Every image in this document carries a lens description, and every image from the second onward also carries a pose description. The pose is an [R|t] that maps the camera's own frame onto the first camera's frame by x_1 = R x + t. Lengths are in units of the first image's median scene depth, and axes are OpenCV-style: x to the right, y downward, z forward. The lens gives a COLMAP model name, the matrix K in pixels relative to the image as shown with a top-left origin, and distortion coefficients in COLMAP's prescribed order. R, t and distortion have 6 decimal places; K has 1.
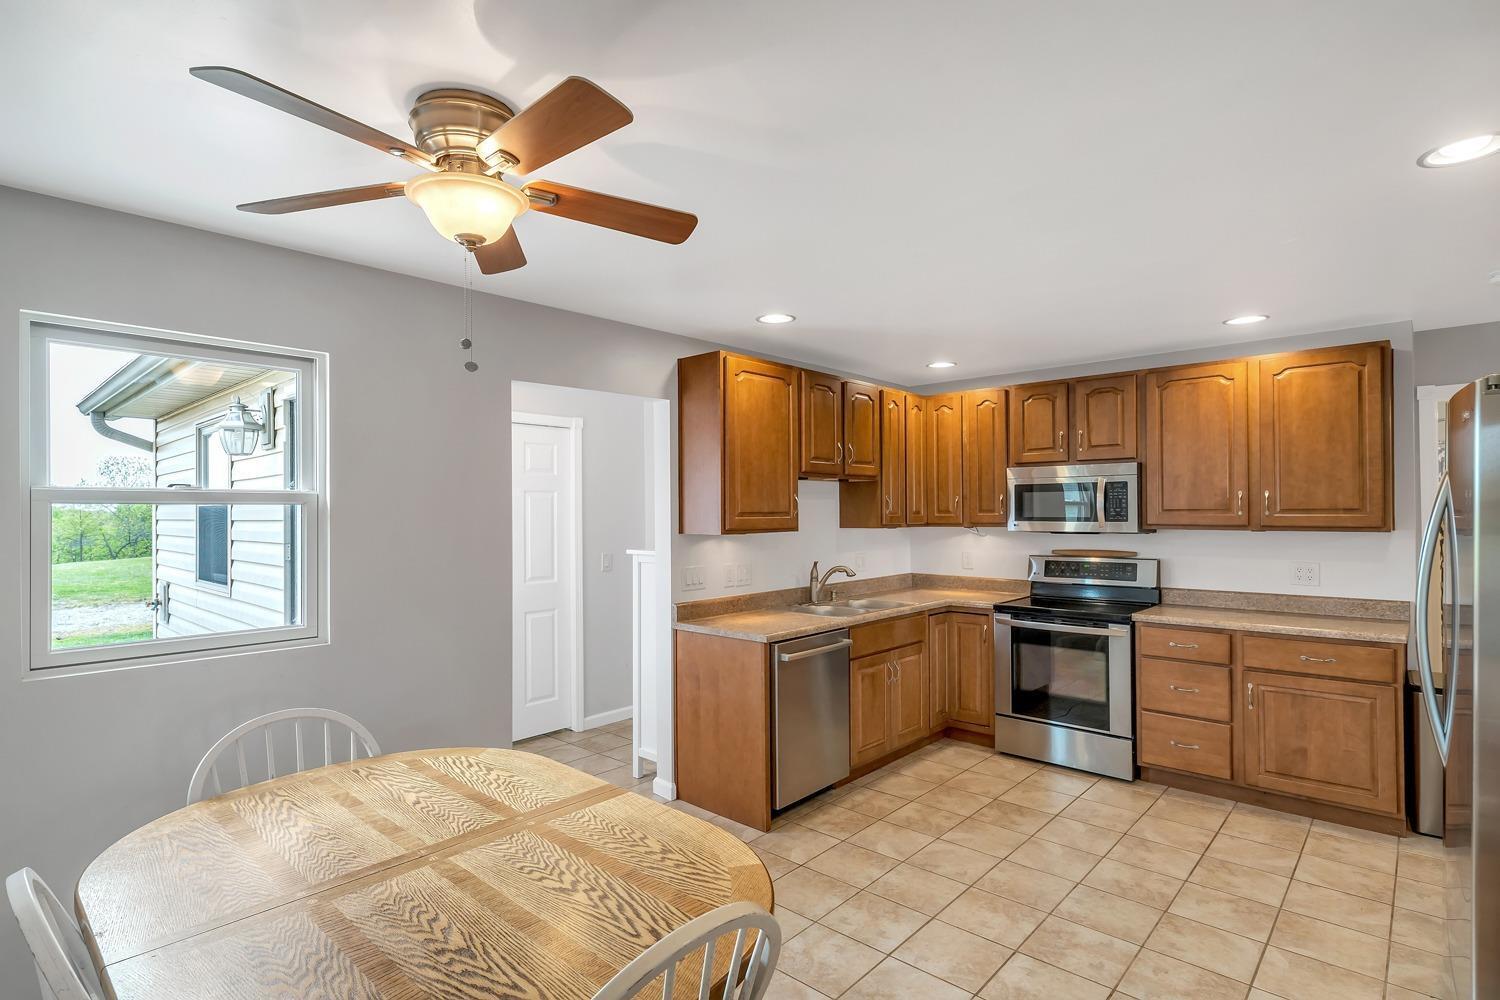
lens RADIAL K [[745.9, 0, 743.3], [0, 745.9, 510.2], [0, 0, 1]] dist [0.001595, -0.000516]
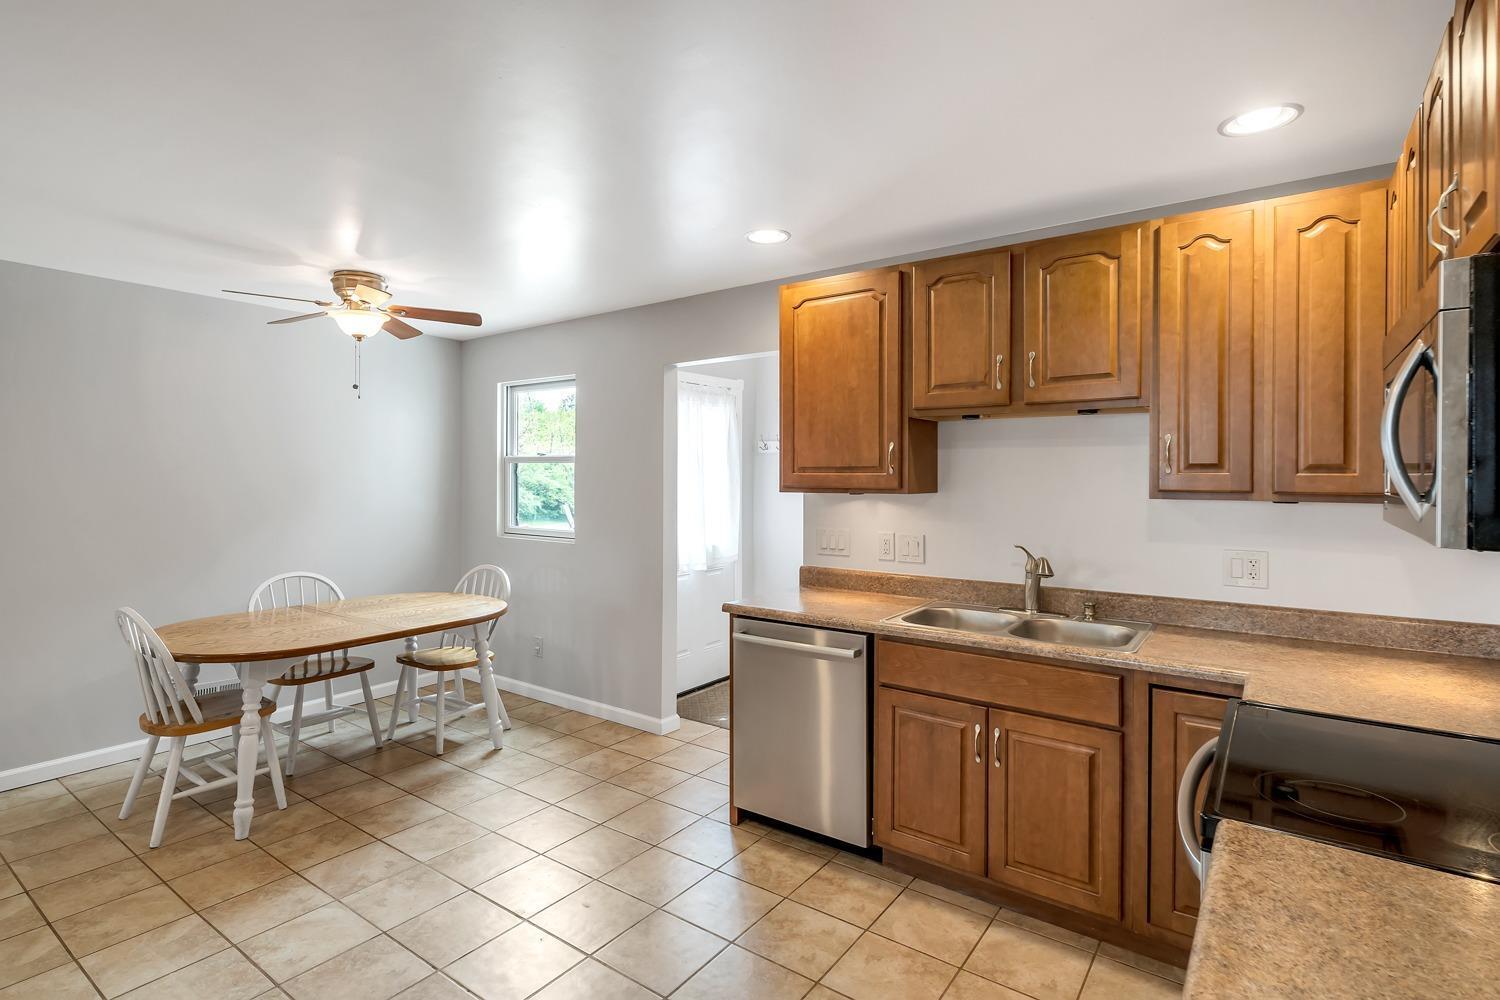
lens RADIAL K [[745.9, 0, 725.9], [0, 745.9, 470.6], [0, 0, 1]] dist [0.001595, -0.000516]
pose [[0.103048, 0.011688, -0.994608, 0.824782], [0.001727, 0.999927, 0.011930, -0.003458], [0.994675, -0.002947, 0.103020, 0.811808]]
